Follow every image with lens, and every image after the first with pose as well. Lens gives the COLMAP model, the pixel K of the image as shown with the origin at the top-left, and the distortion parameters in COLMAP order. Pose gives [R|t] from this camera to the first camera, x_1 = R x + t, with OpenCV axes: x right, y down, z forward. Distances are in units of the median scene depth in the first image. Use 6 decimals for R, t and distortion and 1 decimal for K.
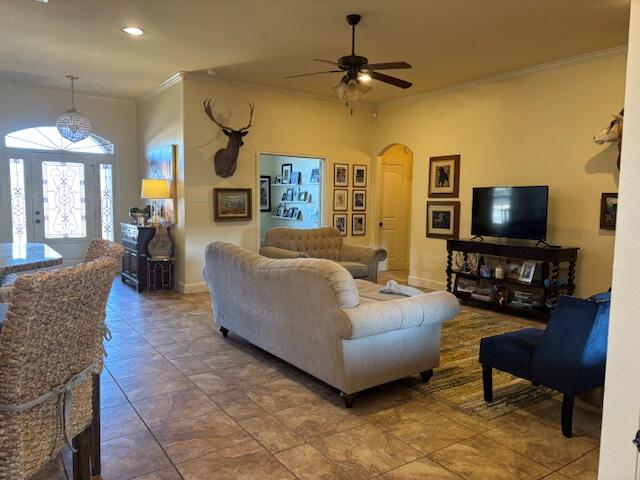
lens RADIAL K [[475.8, 0, 320.6], [0, 475.8, 240.8], [0, 0, 1]] dist [0.032851, 0.002835]
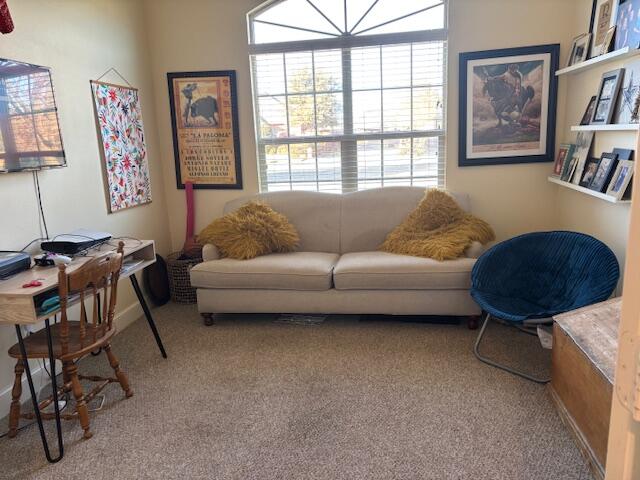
lens RADIAL K [[475.8, 0, 321.3], [0, 475.8, 241.4], [0, 0, 1]] dist [0.032851, 0.002835]
pose [[0.730346, 0.098618, -0.675921, 0.005227], [0.000333, 0.989472, 0.144725, -0.057718], [0.683078, -0.105924, 0.722624, 0.686750]]
